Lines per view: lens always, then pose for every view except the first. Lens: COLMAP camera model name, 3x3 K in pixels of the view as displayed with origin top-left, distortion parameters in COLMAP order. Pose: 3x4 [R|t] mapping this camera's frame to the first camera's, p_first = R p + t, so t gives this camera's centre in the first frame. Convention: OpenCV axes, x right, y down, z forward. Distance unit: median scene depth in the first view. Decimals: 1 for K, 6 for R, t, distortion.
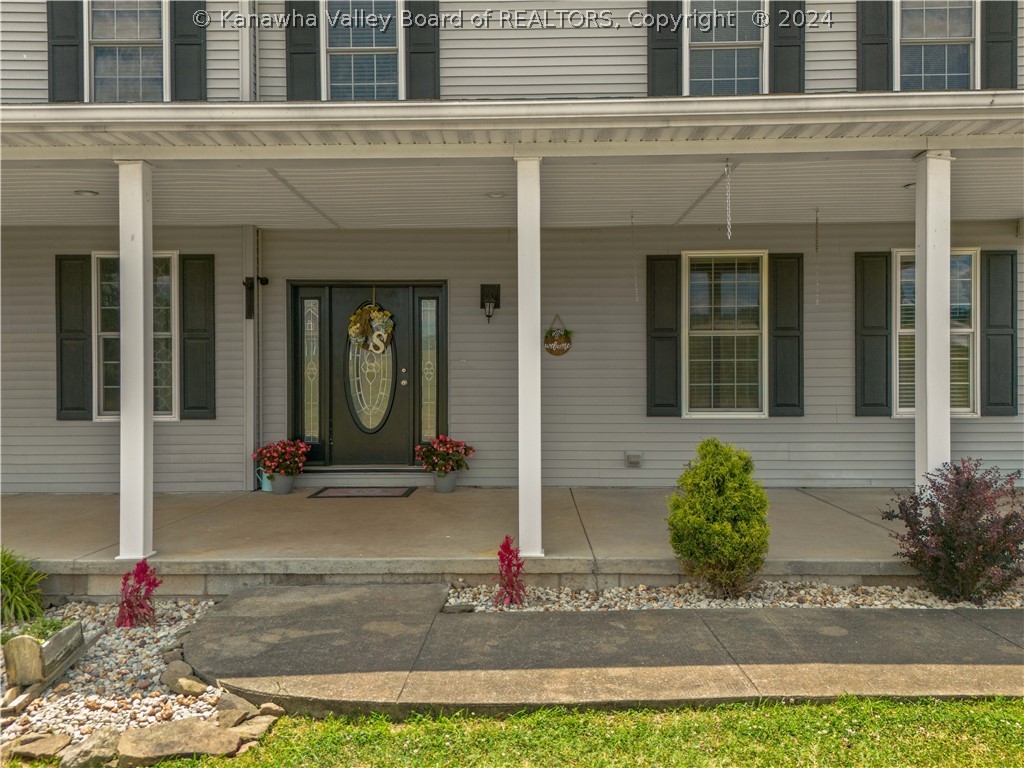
lens RADIAL K [[777.5, 0, 512.0], [0, 777.5, 384.0], [0, 0, 1]] dist [0.149082, -0.342418]
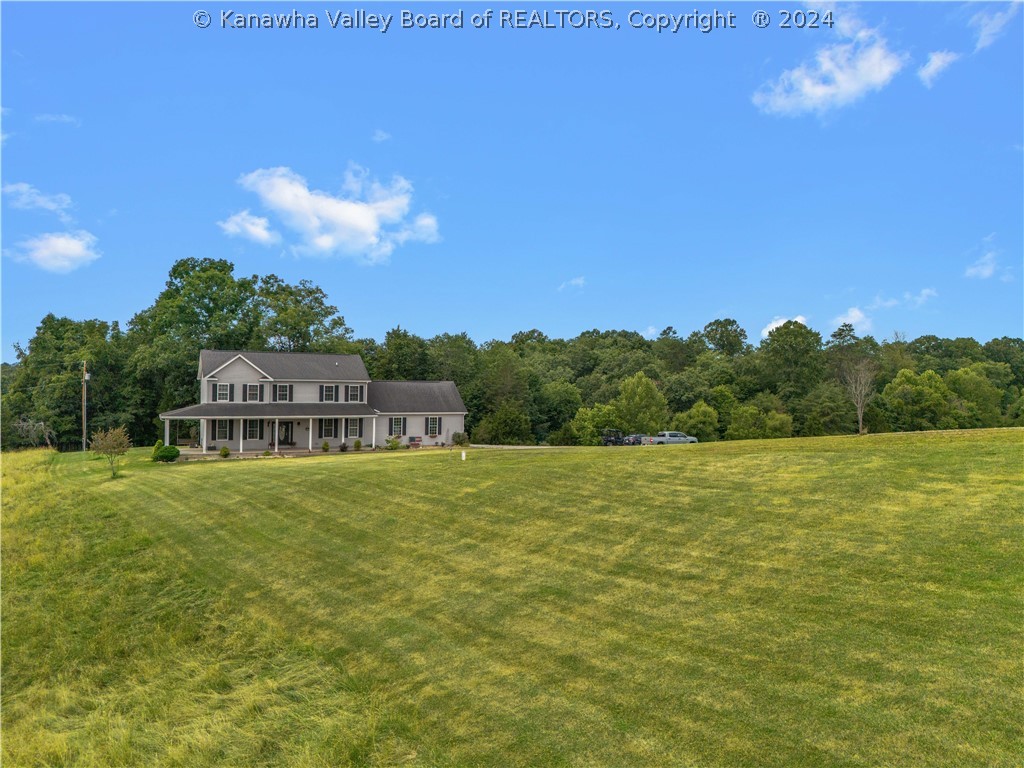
lens RADIAL K [[777.5, 0, 512.0], [0, 777.5, 384.0], [0, 0, 1]] dist [0.149082, -0.342418]
pose [[0.901159, 0.017996, 0.433116, -1.580438], [-0.014300, 0.999828, -0.011791, -0.461490], [-0.433253, 0.004432, 0.901261, -7.341539]]
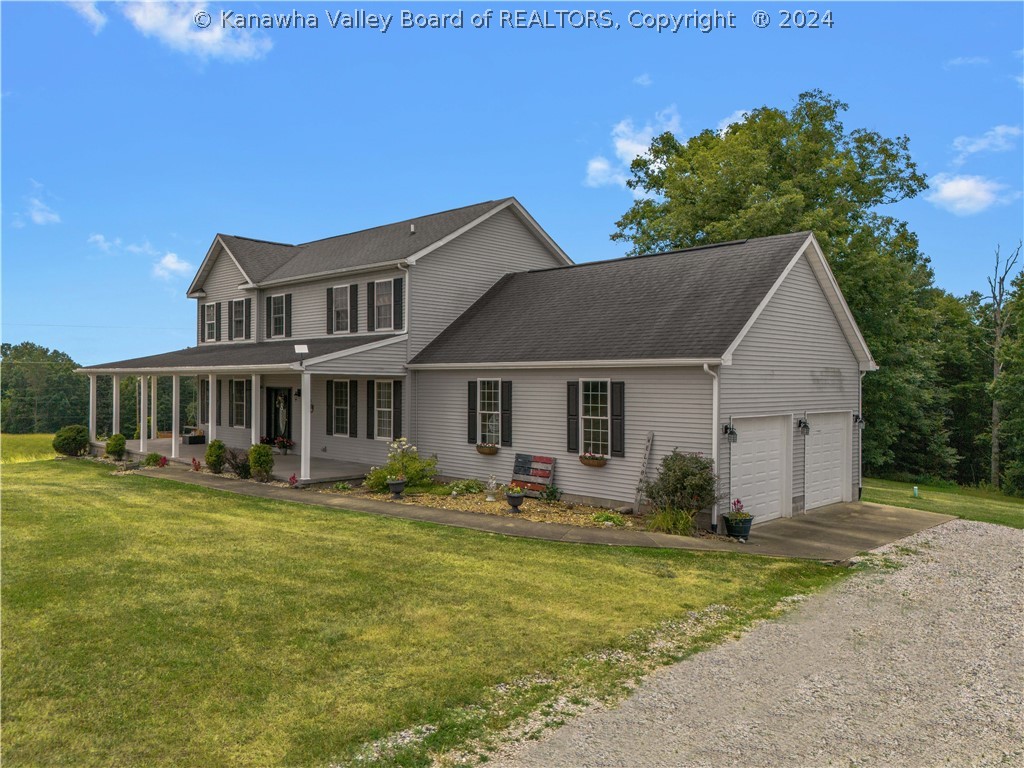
lens RADIAL K [[777.5, 0, 512.0], [0, 777.5, 384.0], [0, 0, 1]] dist [0.149082, -0.342418]
pose [[0.706479, 0.011291, -0.707644, 2.809535], [-0.007877, 0.999936, 0.008091, -0.182533], [0.707690, -0.000142, 0.706523, -0.610568]]
